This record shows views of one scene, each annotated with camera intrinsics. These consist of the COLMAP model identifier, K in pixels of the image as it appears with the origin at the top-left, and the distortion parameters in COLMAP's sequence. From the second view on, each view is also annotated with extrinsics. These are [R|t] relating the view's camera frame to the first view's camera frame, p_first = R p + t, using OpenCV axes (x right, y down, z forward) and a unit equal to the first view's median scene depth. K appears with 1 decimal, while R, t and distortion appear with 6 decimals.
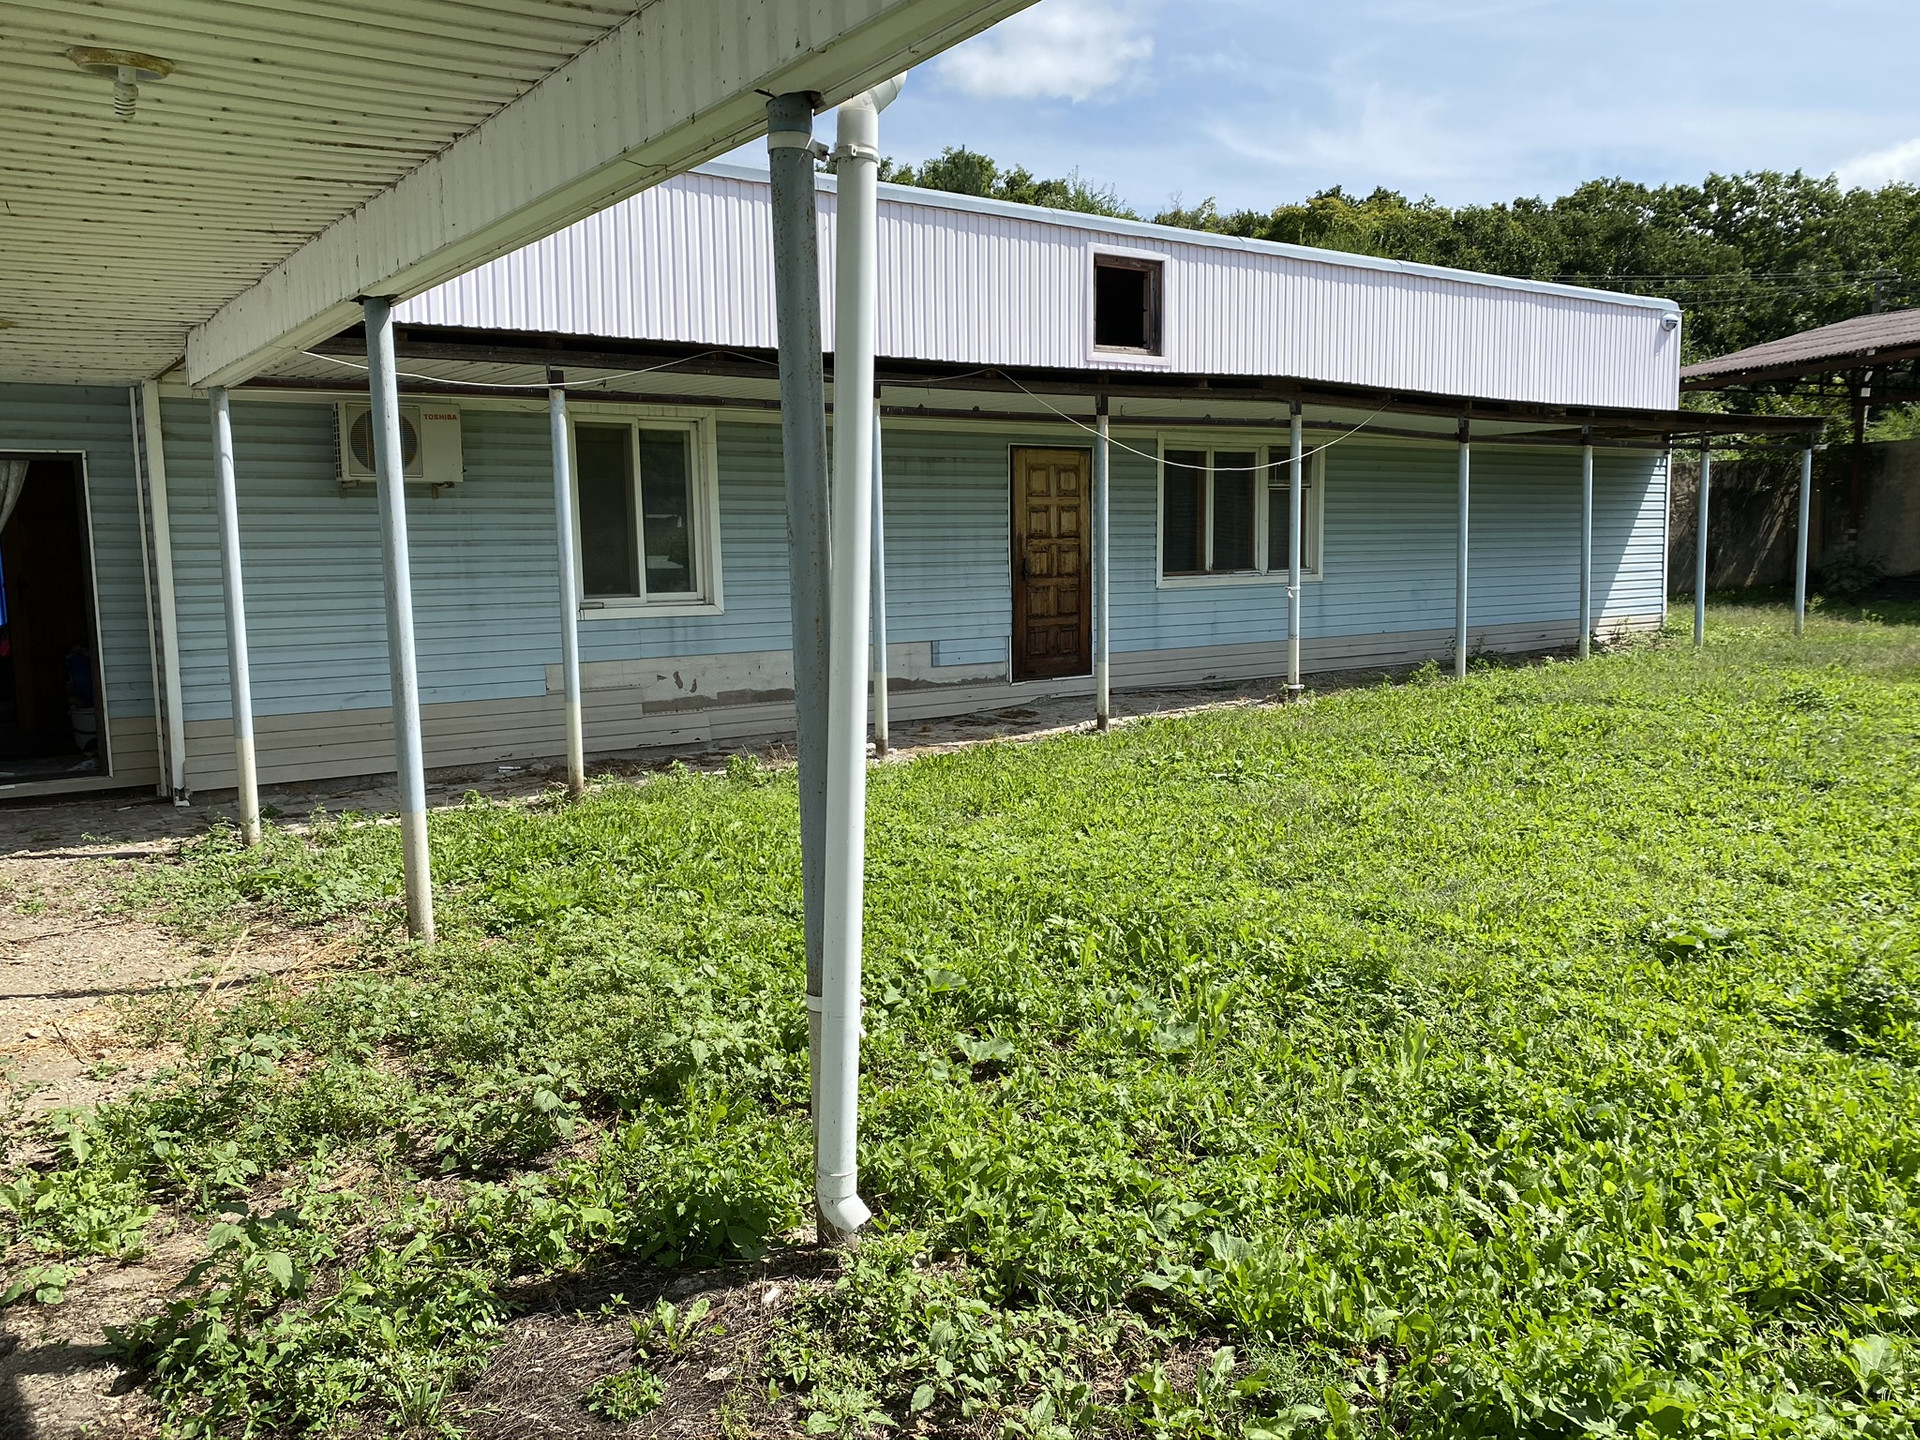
lens RADIAL K [[1446.7, 0, 957.0], [0, 1446.7, 715.0], [0, 0, 1]] dist [0.005277, -0.004339]
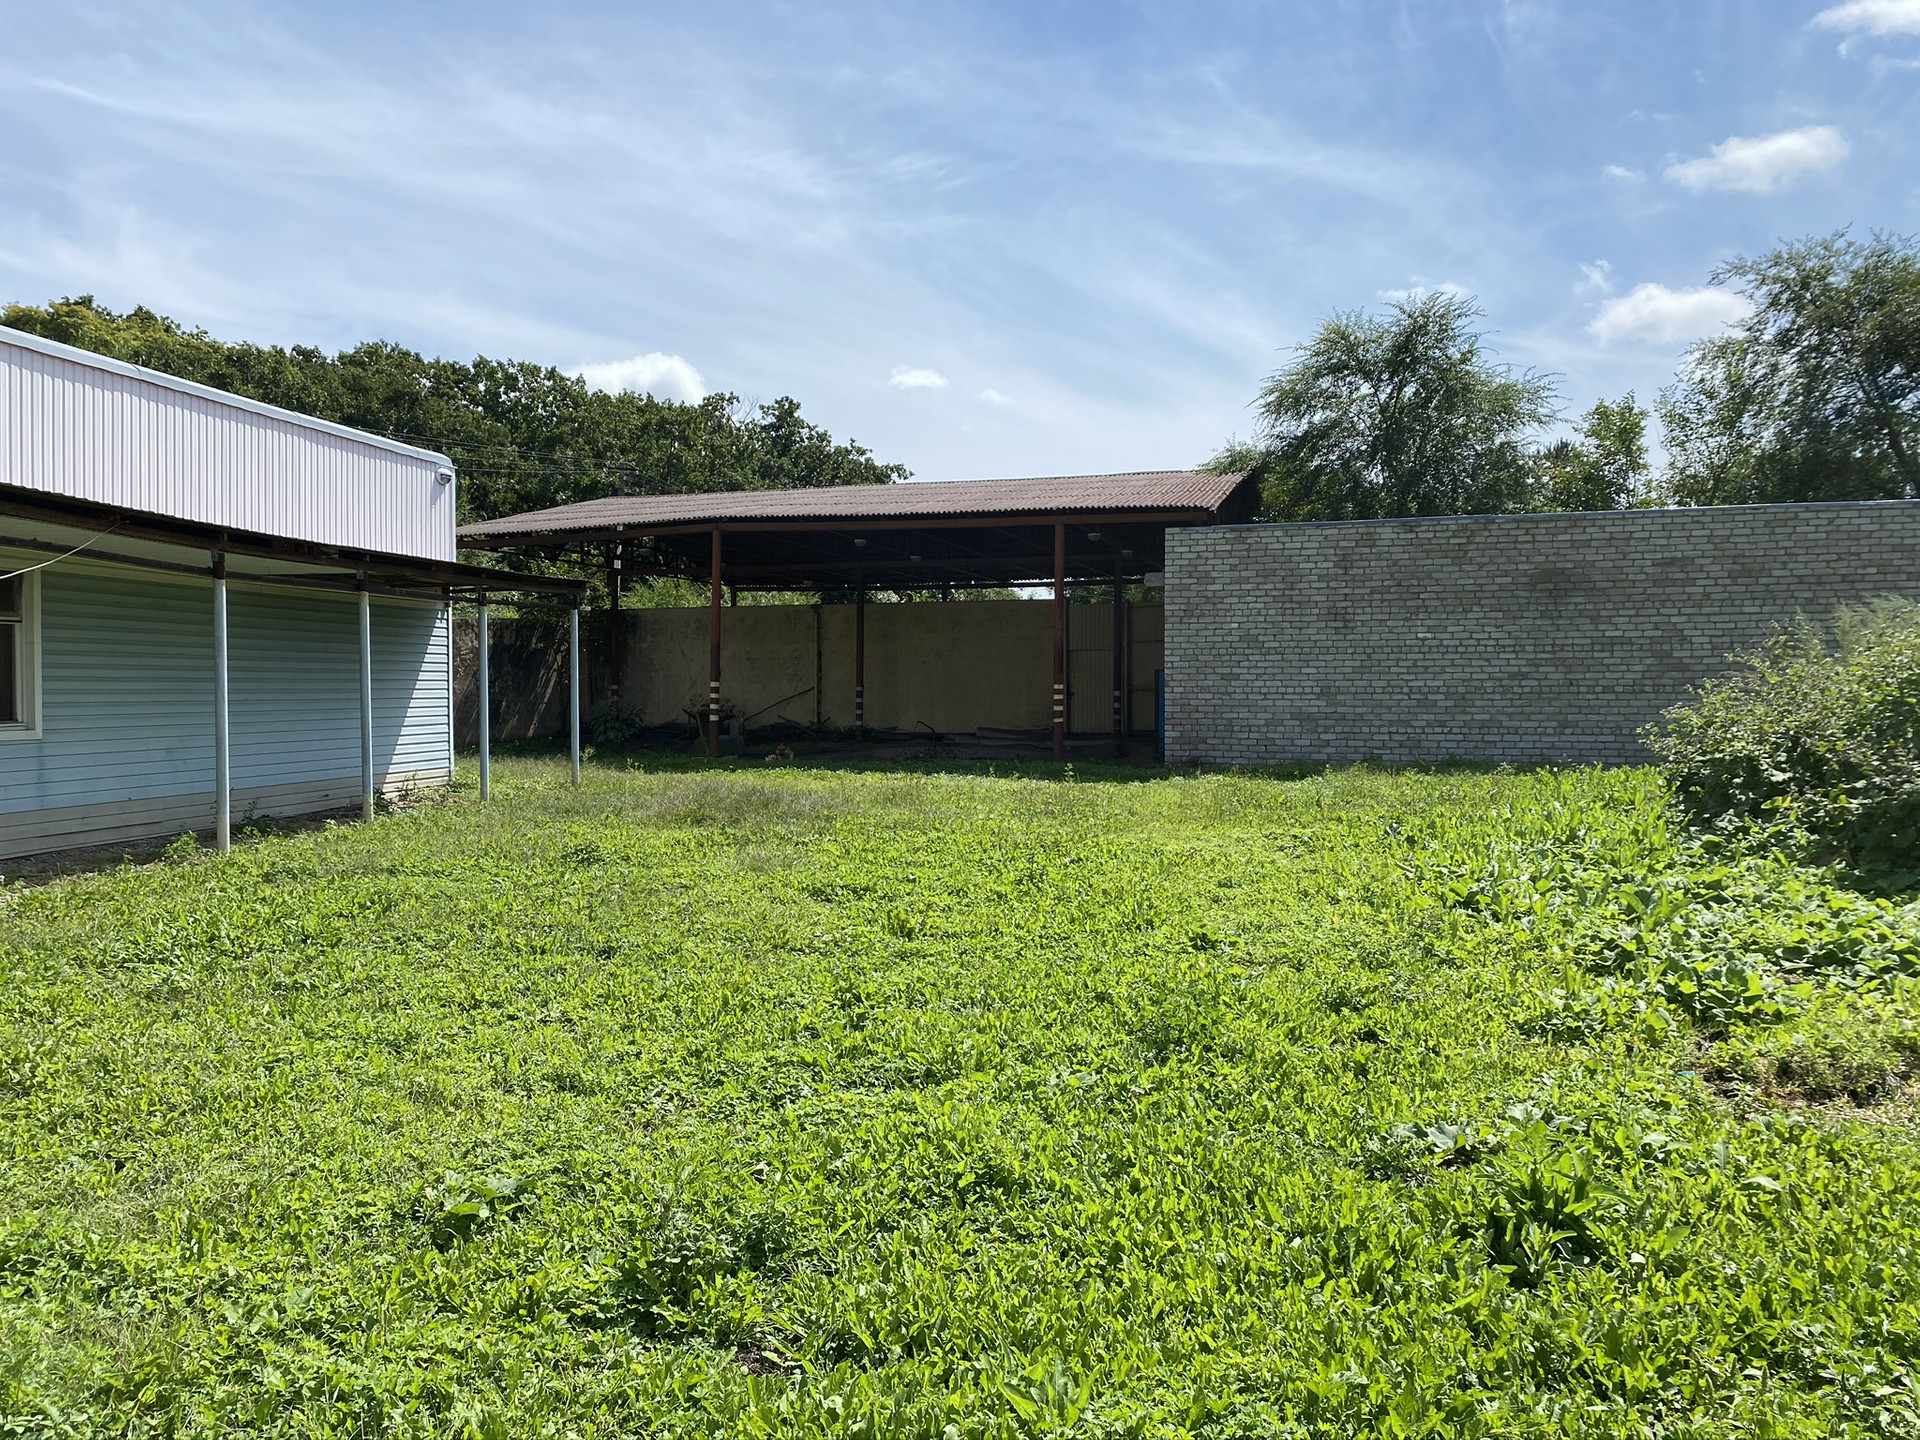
lens RADIAL K [[1446.7, 0, 957.0], [0, 1446.7, 715.0], [0, 0, 1]] dist [0.005277, -0.004339]
pose [[0.708084, 0.000868, 0.706127, 0.050393], [0.072098, 0.994684, -0.073521, -0.011351], [-0.702438, 0.102970, 0.704258, 0.086255]]
